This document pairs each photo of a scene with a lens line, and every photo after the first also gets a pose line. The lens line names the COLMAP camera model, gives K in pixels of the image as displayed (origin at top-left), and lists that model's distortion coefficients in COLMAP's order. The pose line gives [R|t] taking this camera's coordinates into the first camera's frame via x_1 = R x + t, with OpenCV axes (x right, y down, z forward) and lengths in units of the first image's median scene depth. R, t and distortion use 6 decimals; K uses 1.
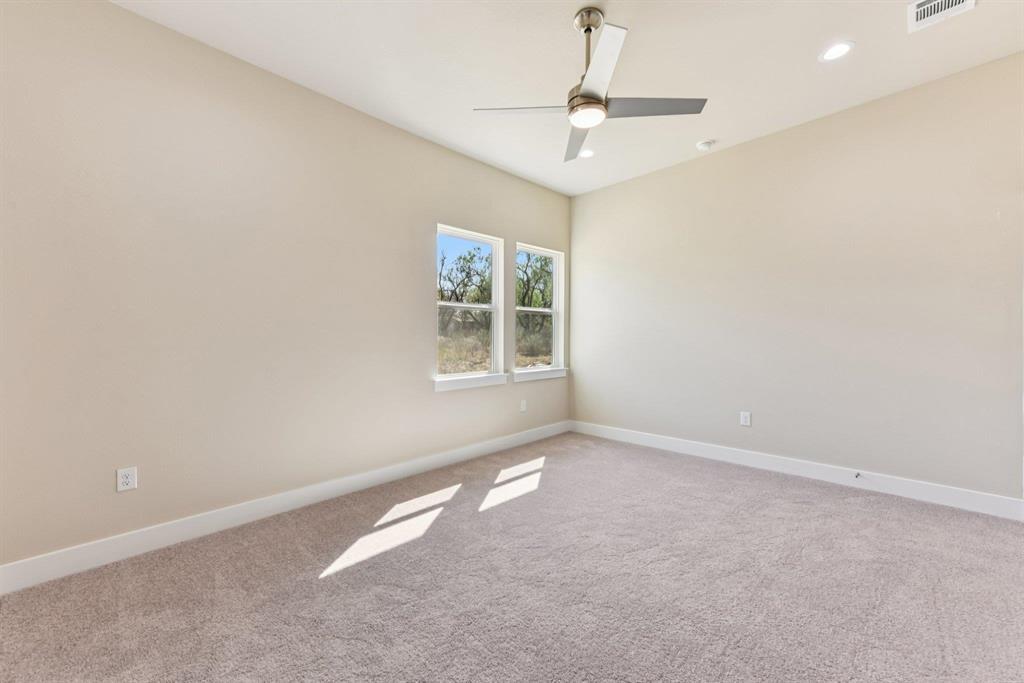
lens RADIAL K [[382.5, 0, 512.0], [0, 382.5, 341.5], [0, 0, 1]] dist [0.017531, 0.000115]
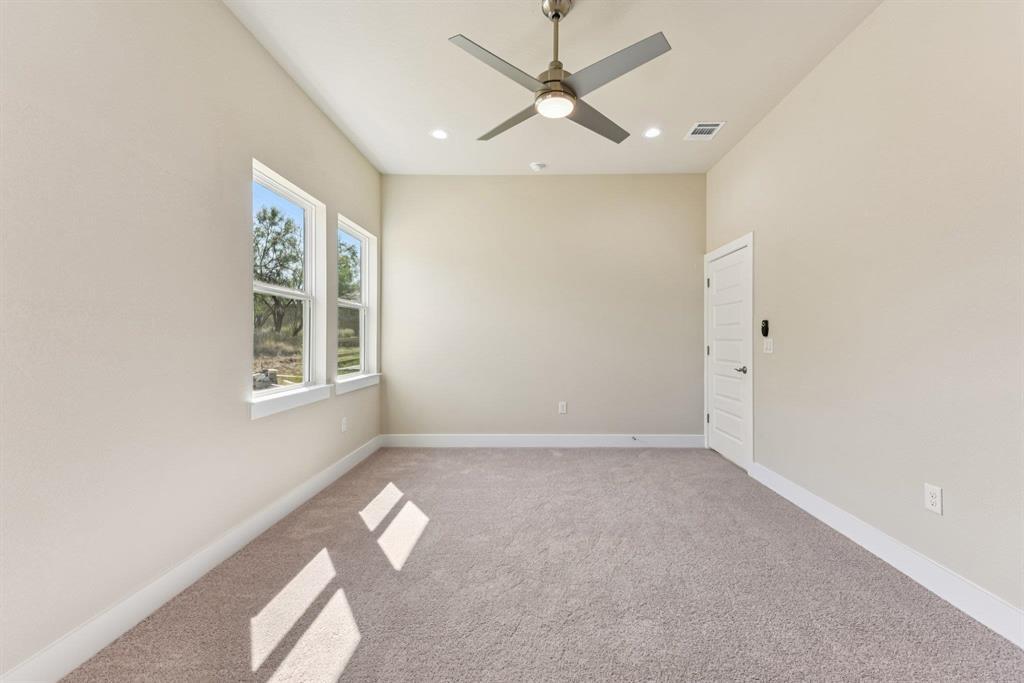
lens RADIAL K [[395.3, 0, 509.3], [0, 395.3, 337.8], [0, 0, 1]] dist [0.014856, -0.000221]
pose [[0.732152, 0.009520, 0.681075, -0.337934], [0.000079, 0.999901, -0.014062, 0.003699], [-0.681141, 0.010349, 0.732079, 0.220128]]
